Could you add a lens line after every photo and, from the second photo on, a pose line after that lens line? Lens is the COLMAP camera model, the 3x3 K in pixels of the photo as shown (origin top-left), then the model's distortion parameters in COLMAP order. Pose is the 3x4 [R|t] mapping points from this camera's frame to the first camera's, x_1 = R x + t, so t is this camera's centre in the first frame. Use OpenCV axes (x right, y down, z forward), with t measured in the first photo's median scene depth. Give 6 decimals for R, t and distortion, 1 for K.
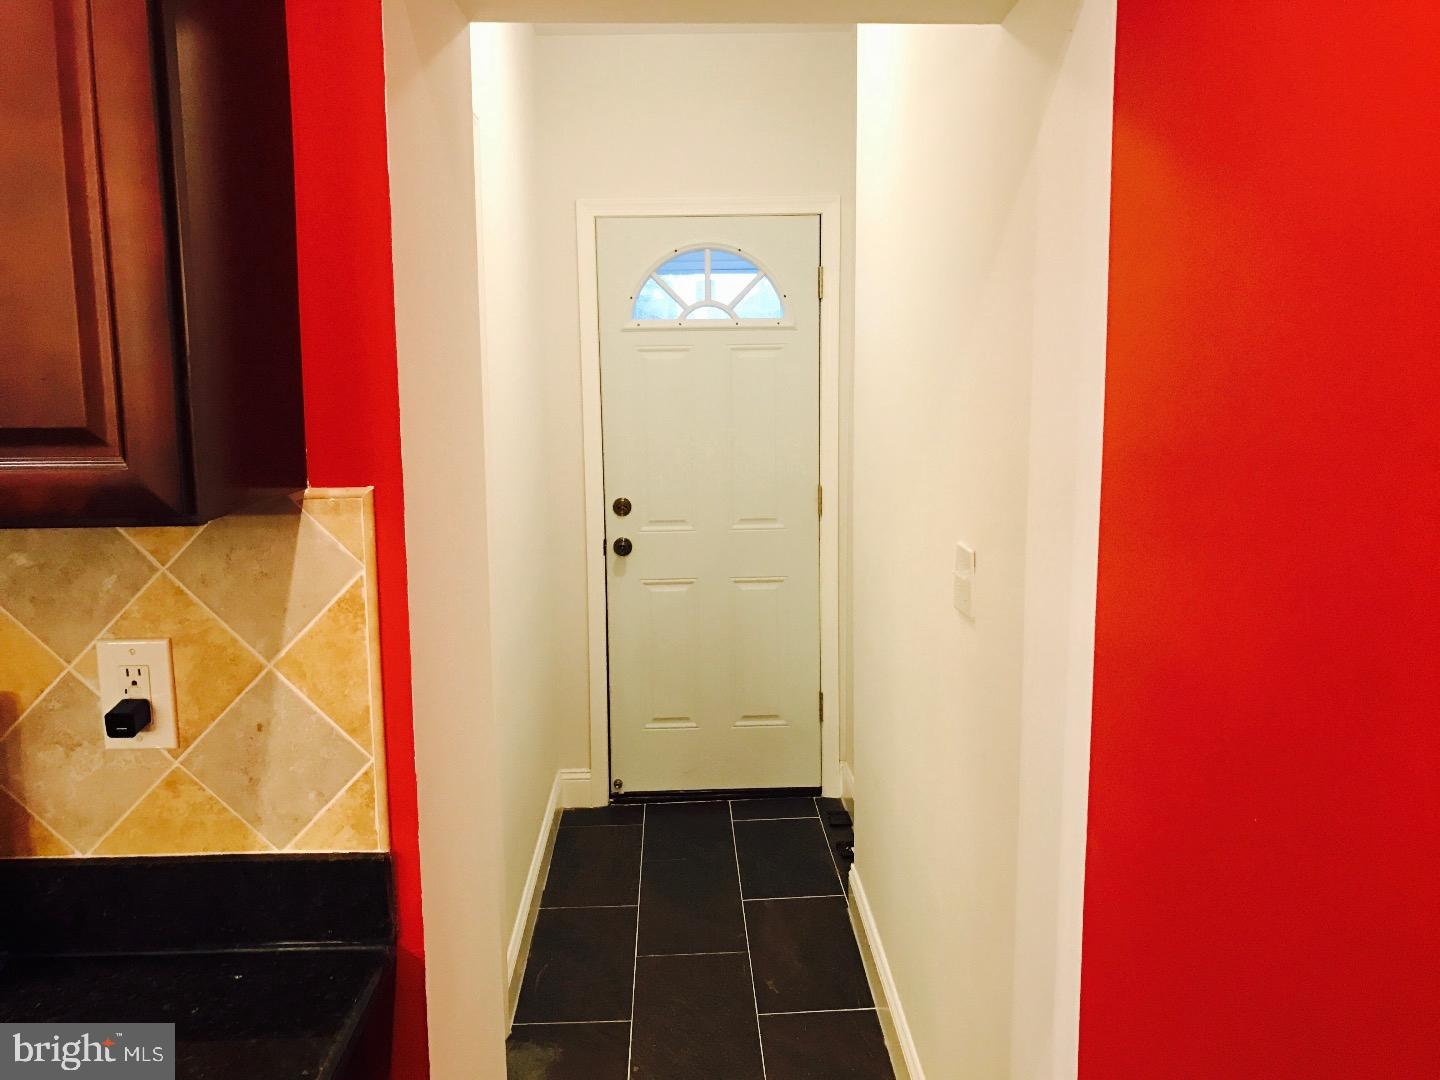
lens RADIAL K [[1191.9, 0, 722.3], [0, 1191.9, 536.6], [0, 0, 1]] dist [0.018453, 0.000537]
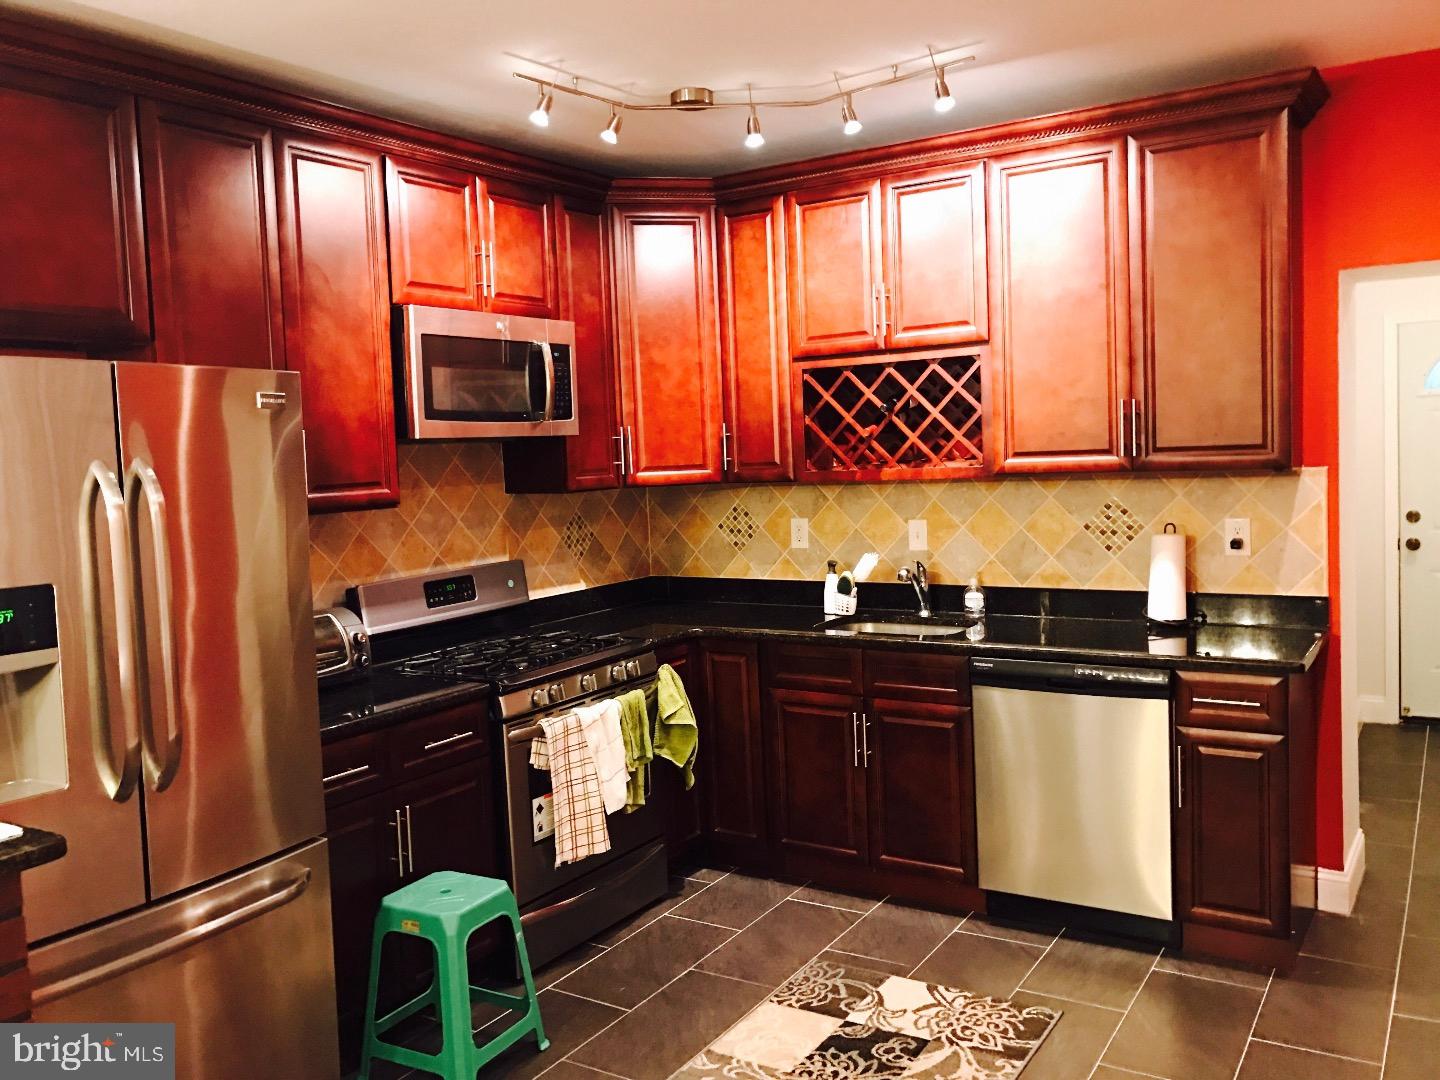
lens RADIAL K [[1191.9, 0, 725.6], [0, 1191.9, 533.4], [0, 0, 1]] dist [0.018453, 0.000537]
pose [[0.829483, 0.011785, -0.558408, 0.120206], [-0.042964, 0.998161, -0.042755, 0.305189], [0.556877, 0.059456, 0.828464, -2.196005]]
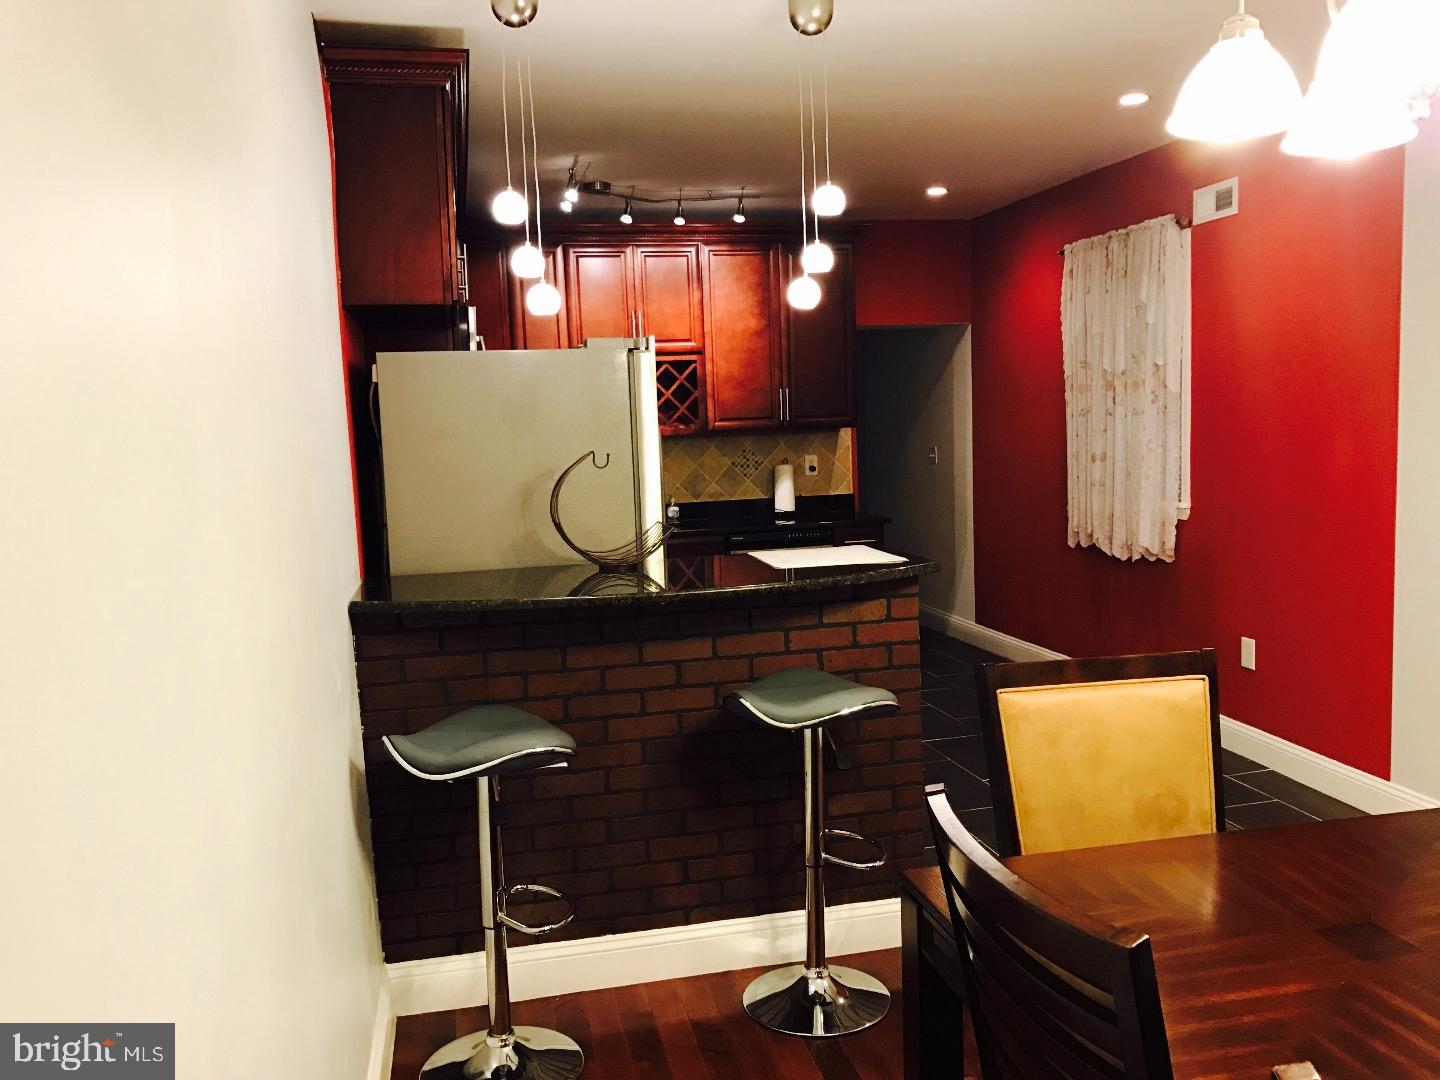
lens RADIAL K [[1191.9, 0, 718.7], [0, 1191.9, 536.7], [0, 0, 1]] dist [0.018453, 0.000537]
pose [[0.981229, -0.052979, 0.185427, -1.947844], [0.061137, 0.997385, -0.038551, 0.647460], [-0.182900, 0.049164, 0.981901, -4.319283]]
